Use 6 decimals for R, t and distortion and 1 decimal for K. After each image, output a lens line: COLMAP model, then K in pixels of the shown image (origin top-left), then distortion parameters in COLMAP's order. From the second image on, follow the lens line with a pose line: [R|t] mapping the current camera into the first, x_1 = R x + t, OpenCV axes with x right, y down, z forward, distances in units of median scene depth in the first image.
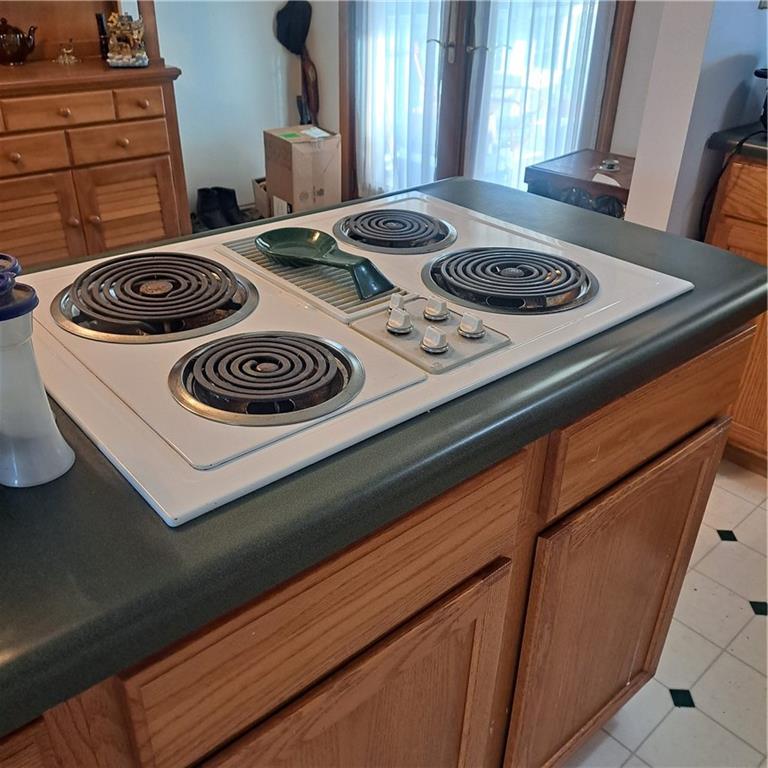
lens RADIAL K [[724.5, 0, 384.0], [0, 724.5, 384.0], [0, 0, 1]] dist [0.034562, -0.013793]
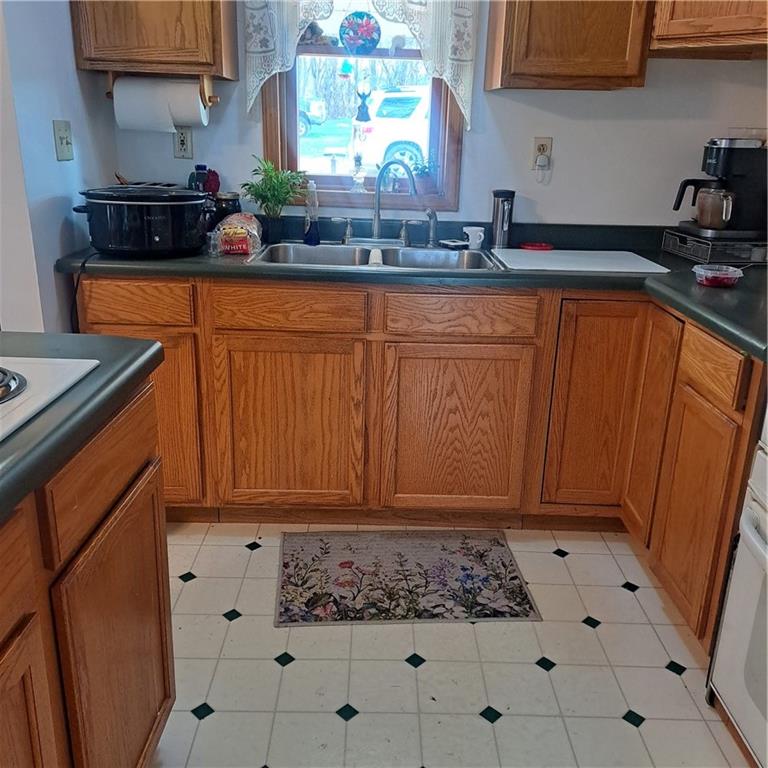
lens RADIAL K [[724.5, 0, 384.0], [0, 724.5, 384.0], [0, 0, 1]] dist [0.034562, -0.013793]
pose [[0.657998, -0.233542, 0.715889, -0.127162], [0.354642, 0.934766, -0.021017, 0.077637], [-0.664280, 0.267713, 0.697898, -0.160376]]
